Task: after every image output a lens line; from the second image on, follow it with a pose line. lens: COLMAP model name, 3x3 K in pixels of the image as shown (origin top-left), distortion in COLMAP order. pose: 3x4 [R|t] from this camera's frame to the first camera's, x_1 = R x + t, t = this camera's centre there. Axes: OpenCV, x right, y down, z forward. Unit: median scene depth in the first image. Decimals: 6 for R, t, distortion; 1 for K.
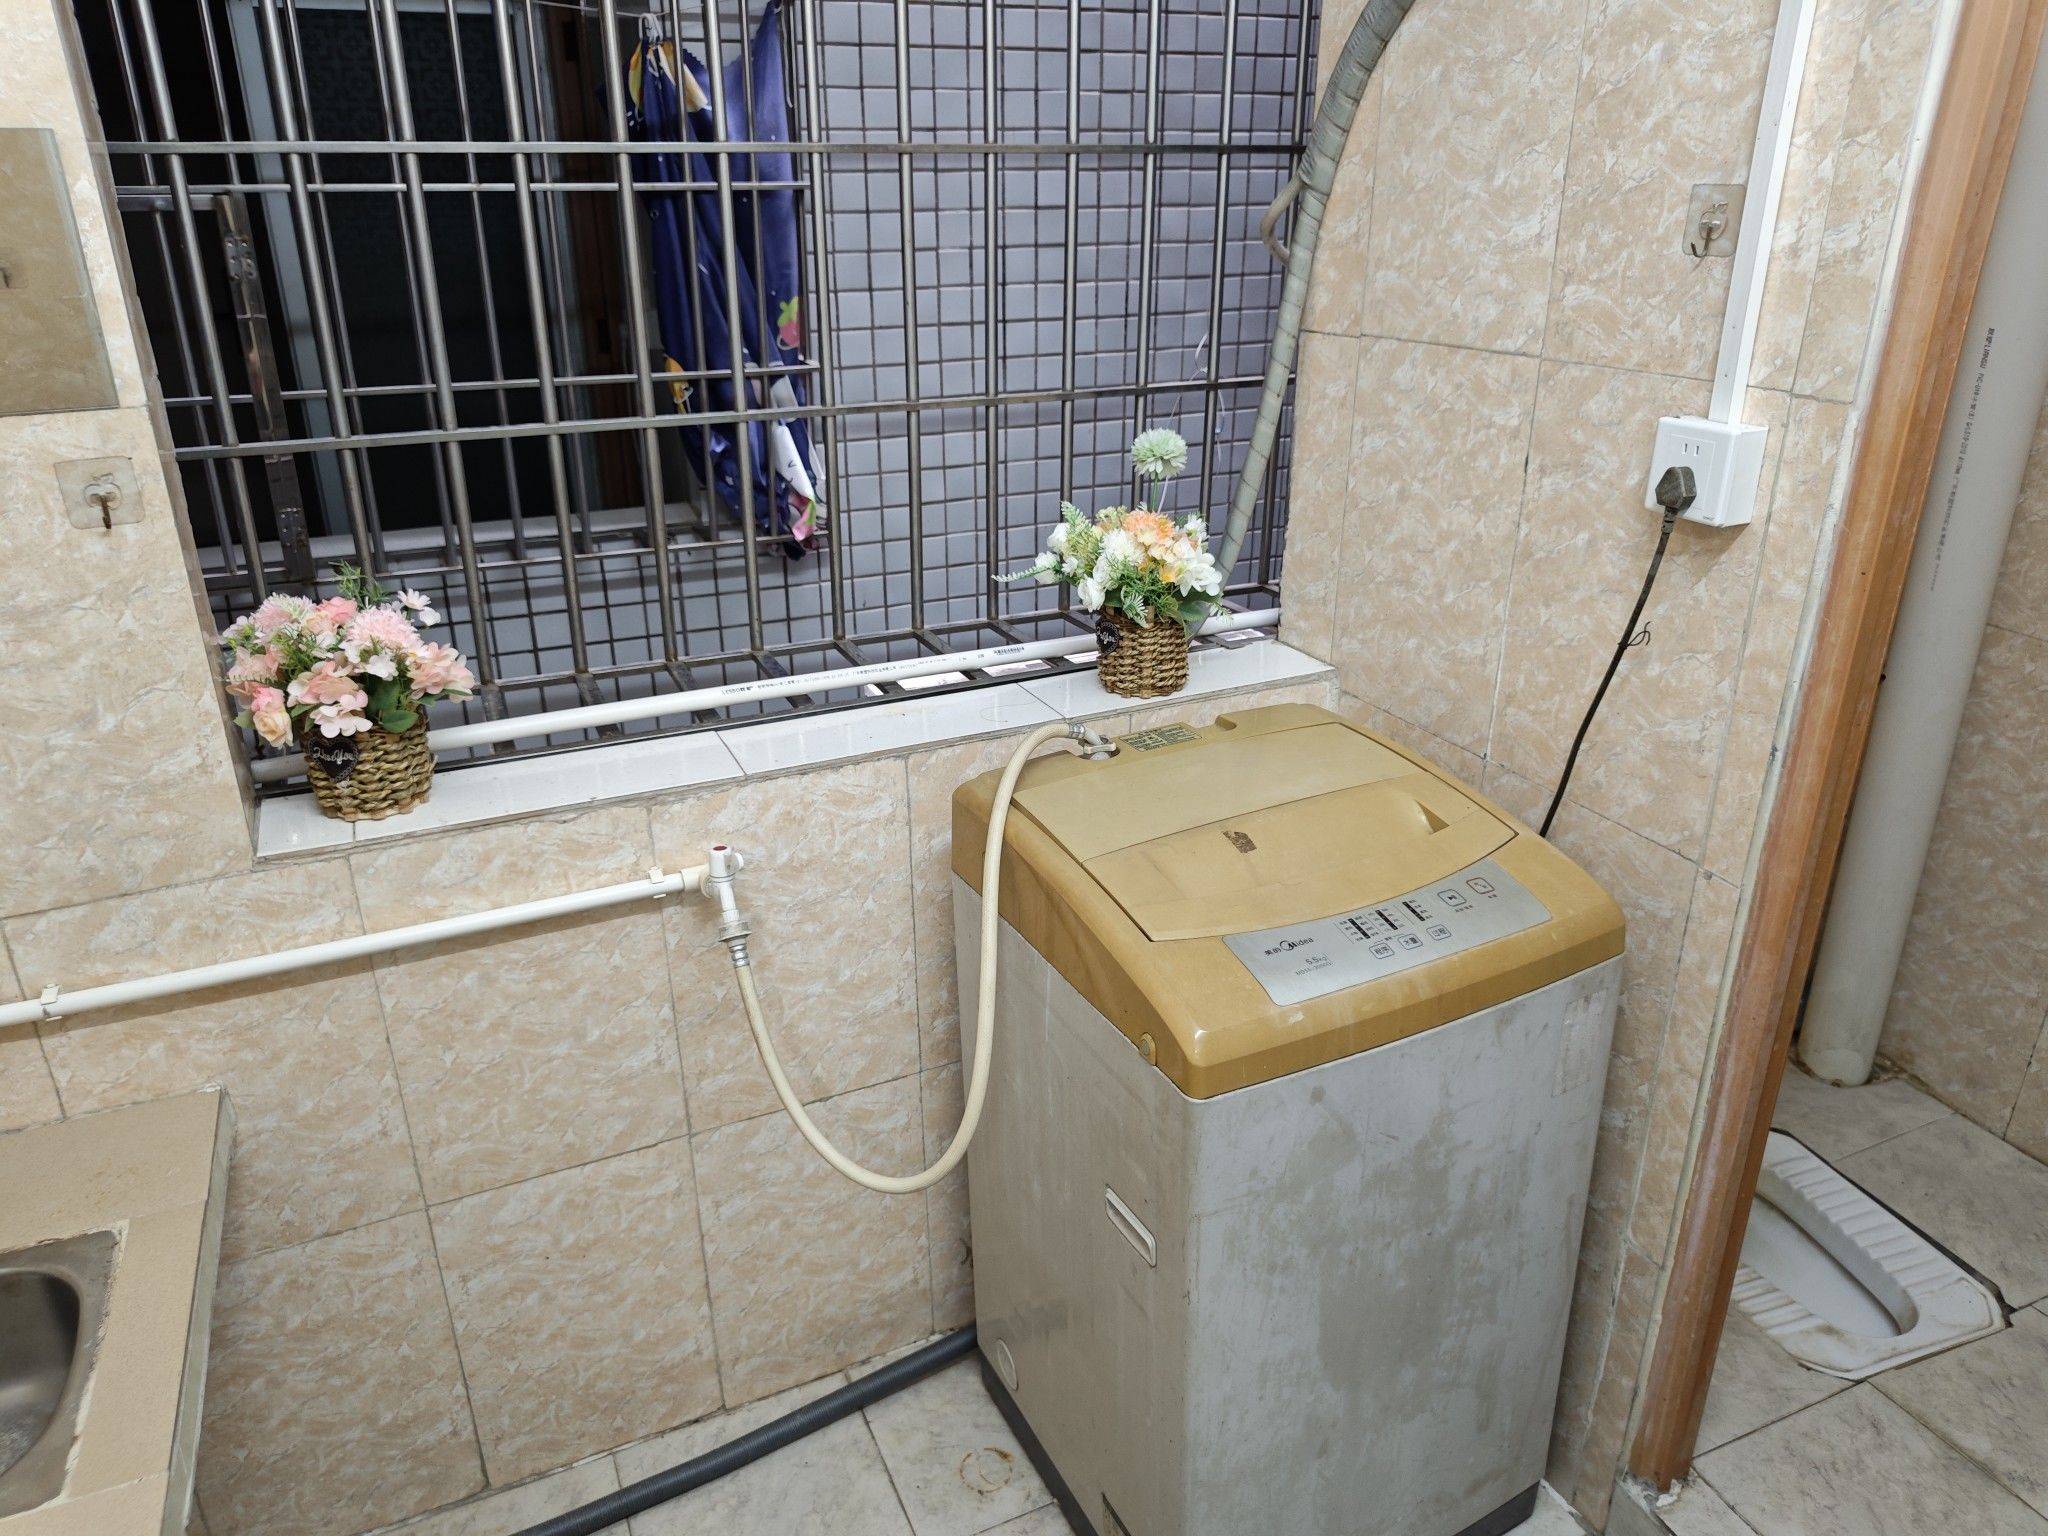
lens RADIAL K [[1449.6, 0, 1027.0], [0, 1449.6, 766.4], [0, 0, 1]] dist [-0.001045, 0.005392]
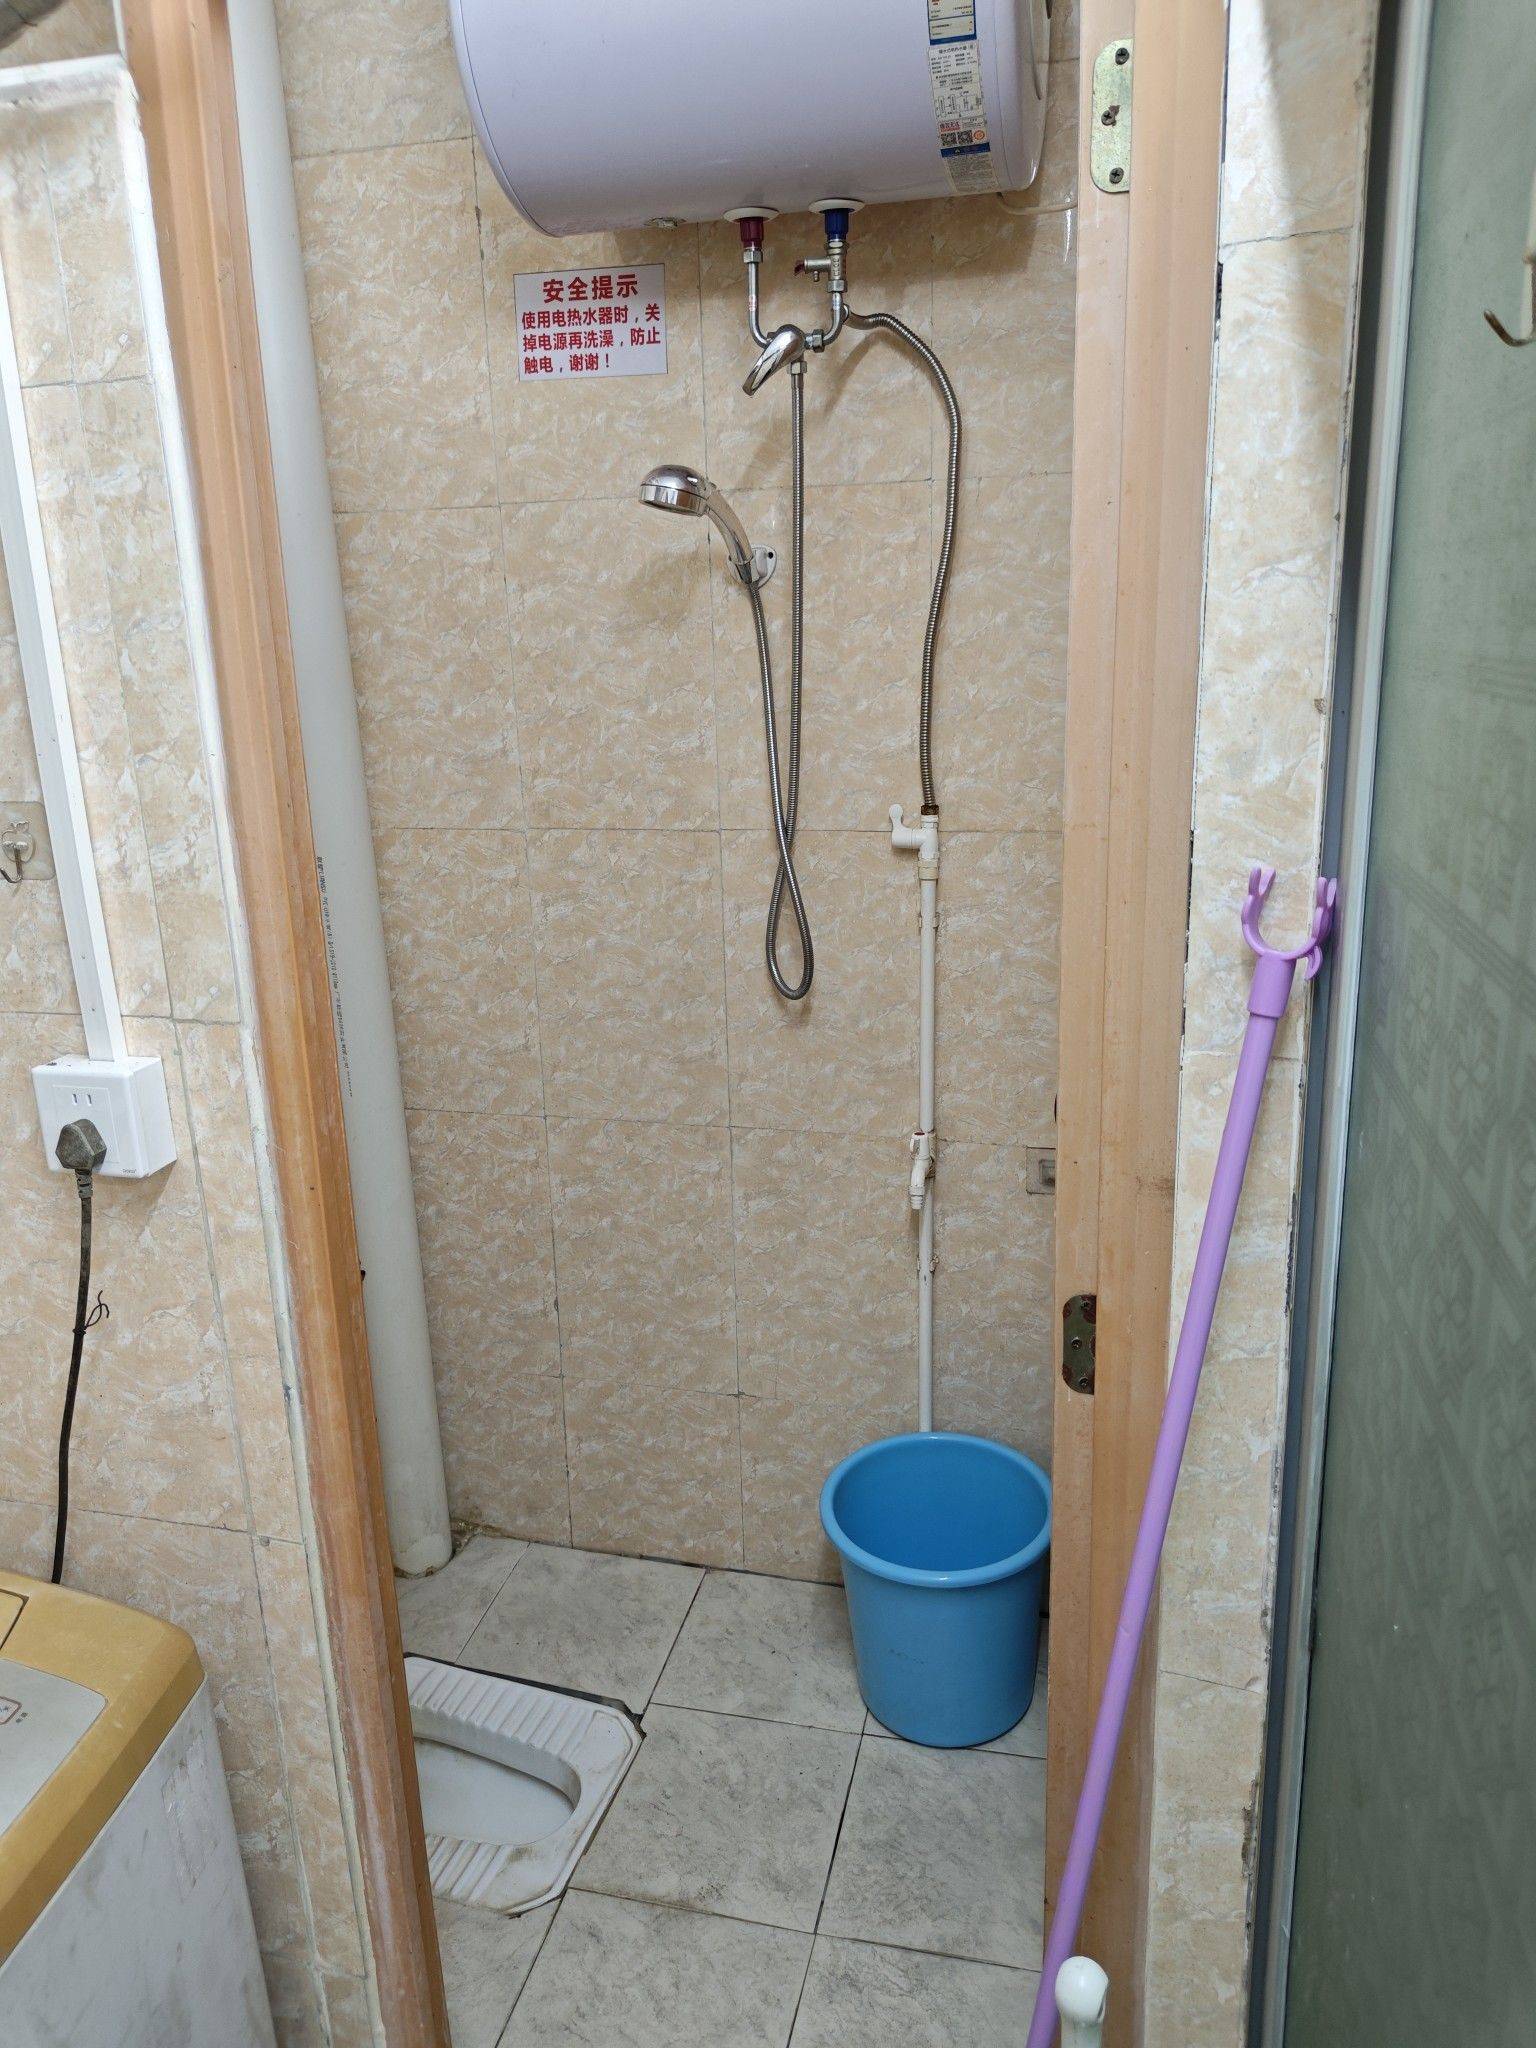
lens RADIAL K [[1449.6, 0, 767.5], [0, 1449.6, 1022.4], [0, 0, 1]] dist [-0.001045, 0.005392]
pose [[0.630174, -0.228555, 0.742054, 0.091988], [0.329932, 0.943946, 0.010551, -0.134767], [-0.702870, 0.238179, 0.670258, 0.141847]]
